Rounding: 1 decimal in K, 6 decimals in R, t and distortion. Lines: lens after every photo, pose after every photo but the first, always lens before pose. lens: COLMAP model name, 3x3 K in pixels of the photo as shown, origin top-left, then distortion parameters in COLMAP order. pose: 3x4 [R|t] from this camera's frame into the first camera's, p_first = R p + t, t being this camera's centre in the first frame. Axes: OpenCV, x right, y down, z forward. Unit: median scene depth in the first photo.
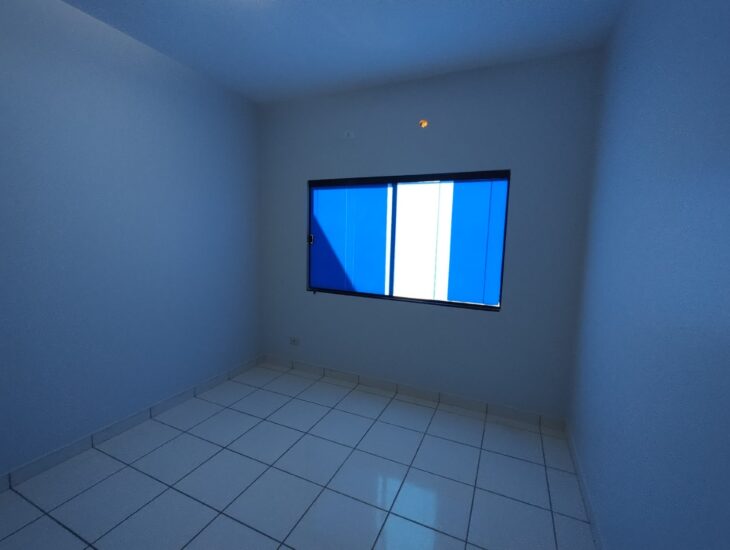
lens RADIAL K [[330.4, 0, 362.7], [0, 330.4, 272.9], [0, 0, 1]] dist [-0.001652, -0.000563]
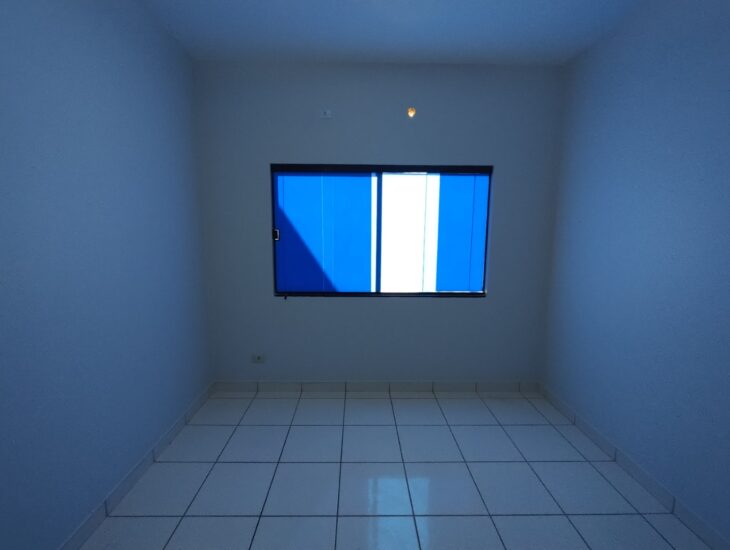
lens RADIAL K [[333.5, 0, 360.8], [0, 333.5, 271.7], [0, 0, 1]] dist [-0.004140, 0.000046]
pose [[0.904241, -0.074489, 0.420476, -0.358765], [0.064365, 0.997194, 0.038239, -0.029848], [-0.422144, -0.007513, 0.906497, 0.156784]]
